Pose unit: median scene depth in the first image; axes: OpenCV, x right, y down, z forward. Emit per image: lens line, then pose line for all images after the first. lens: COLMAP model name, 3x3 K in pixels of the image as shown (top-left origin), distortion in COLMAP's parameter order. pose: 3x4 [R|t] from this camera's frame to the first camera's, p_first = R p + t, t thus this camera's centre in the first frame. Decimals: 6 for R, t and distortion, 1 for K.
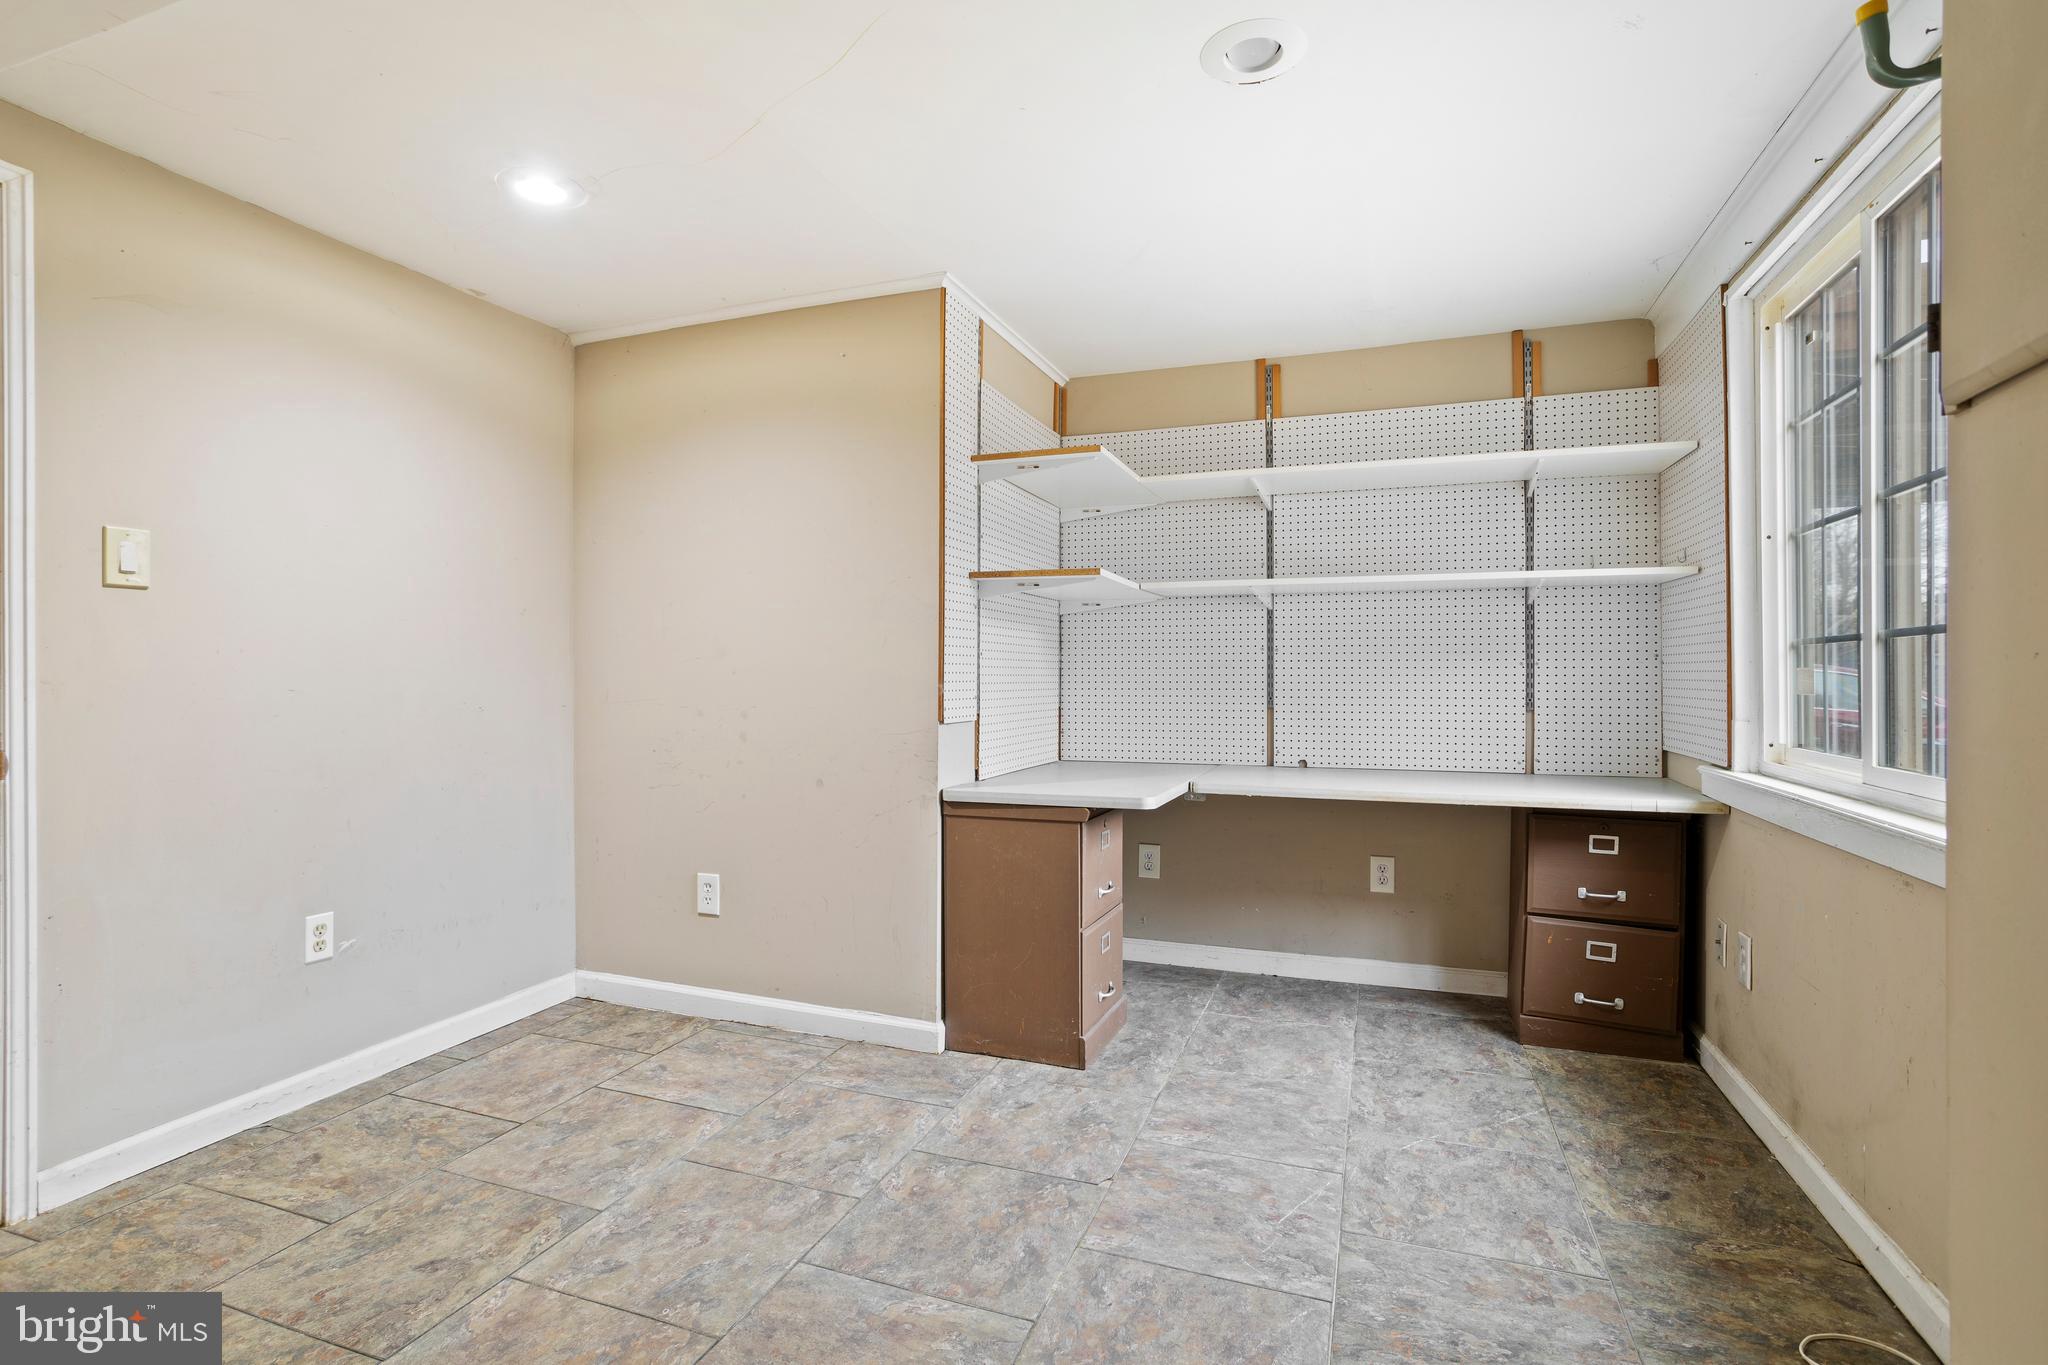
lens RADIAL K [[986.3, 0, 1029.9], [0, 986.3, 677.2], [0, 0, 1]] dist [-0.041595, 0.023885]
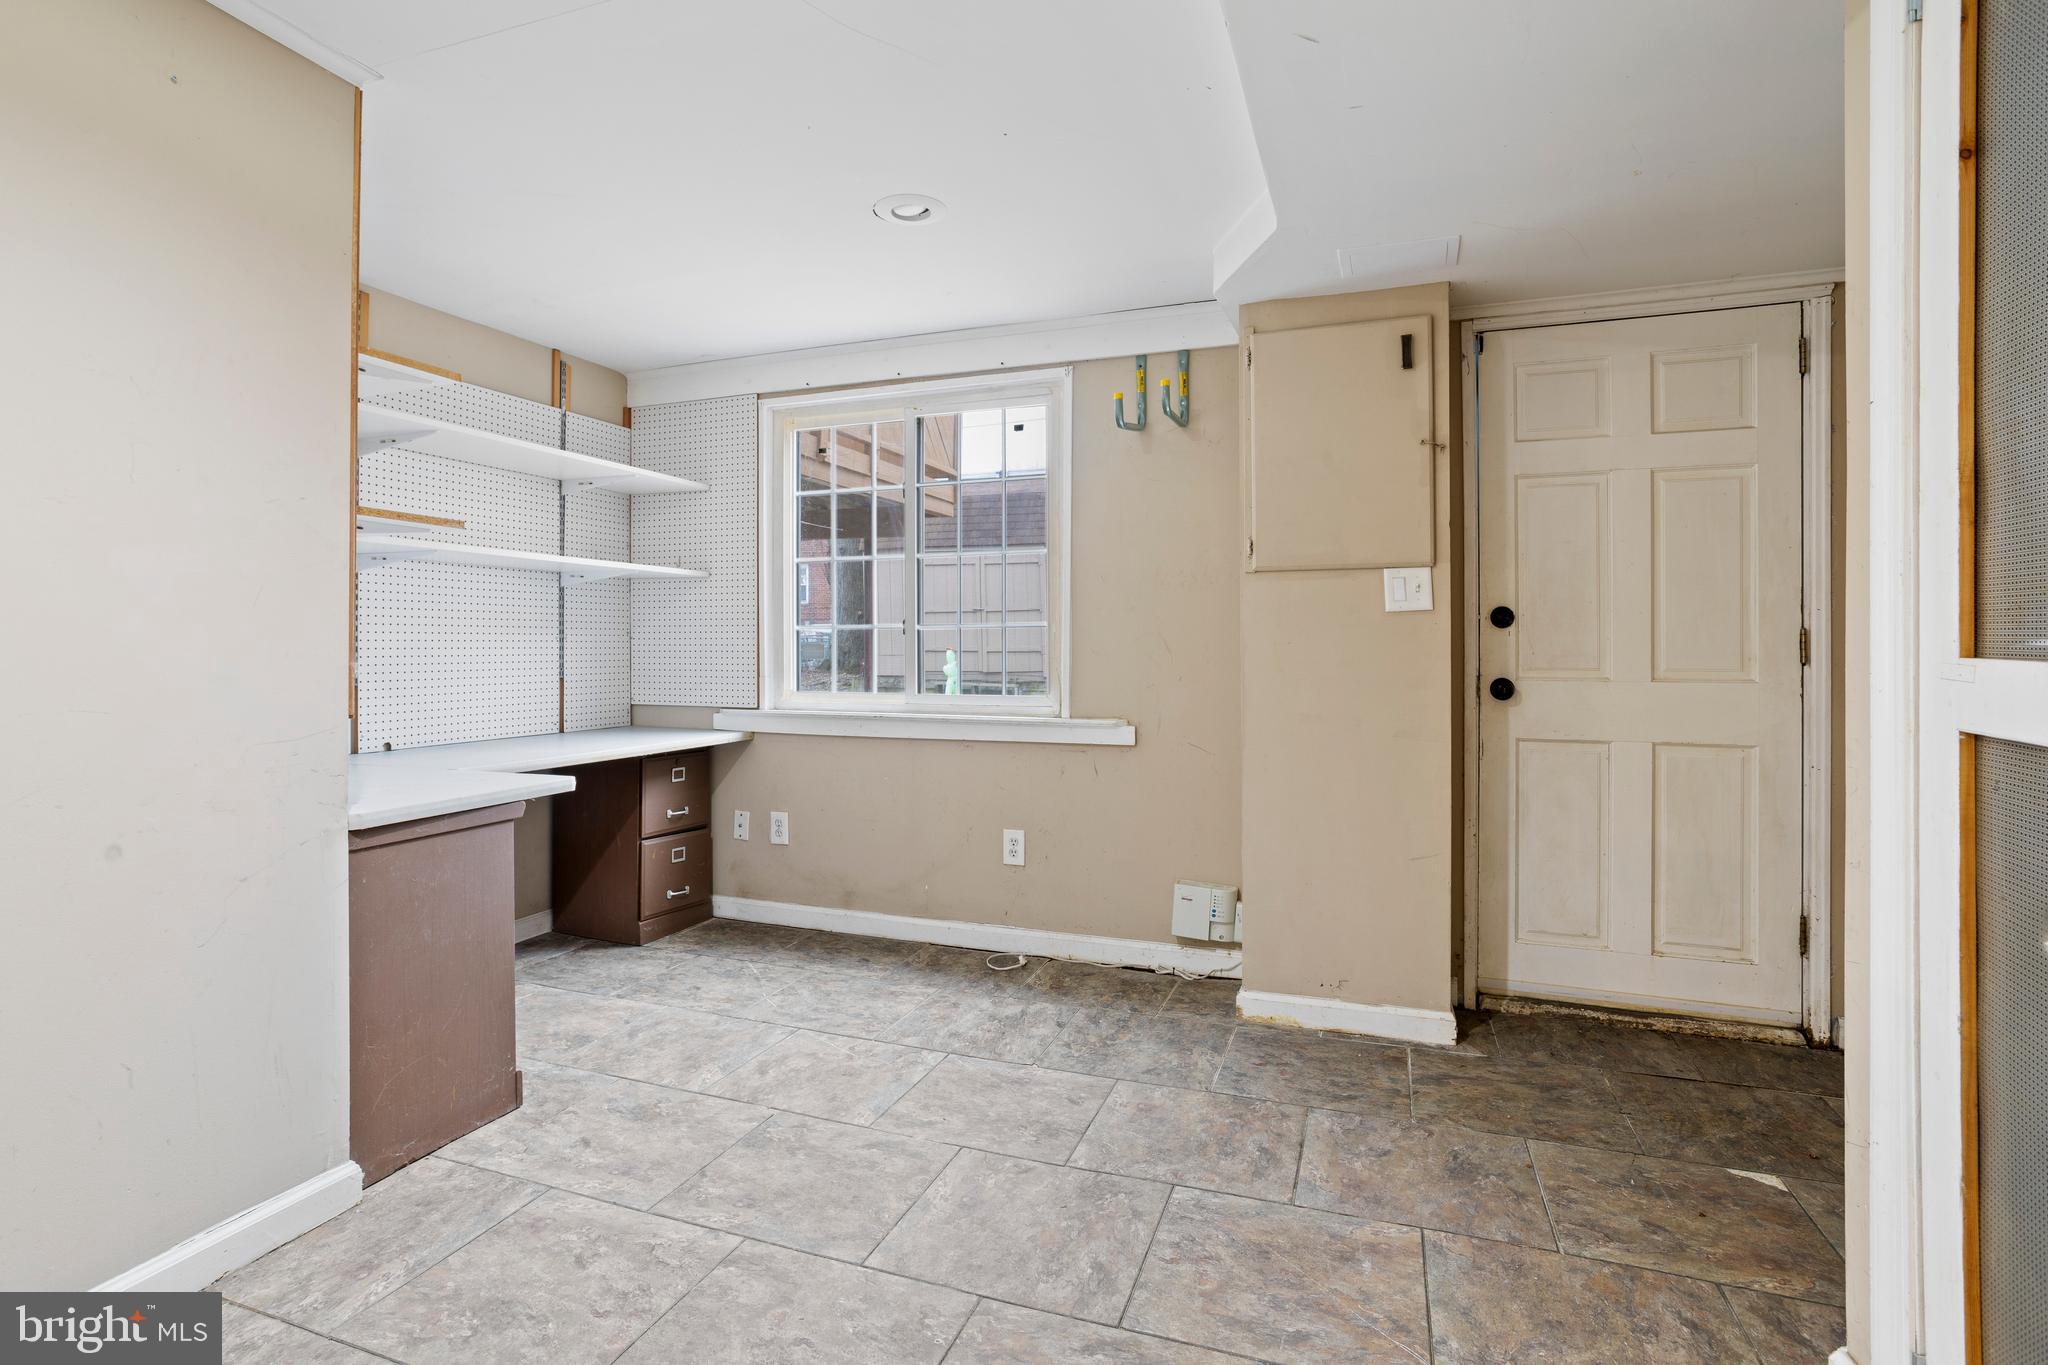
lens RADIAL K [[986.3, 0, 991.7], [0, 986.3, 640.2], [0, 0, 1]] dist [-0.041595, 0.023885]
pose [[0.025924, 0.007863, 0.999633, -0.849213], [0.003028, 0.999964, -0.007944, -0.000789], [-0.999659, 0.003233, 0.025899, 0.605193]]
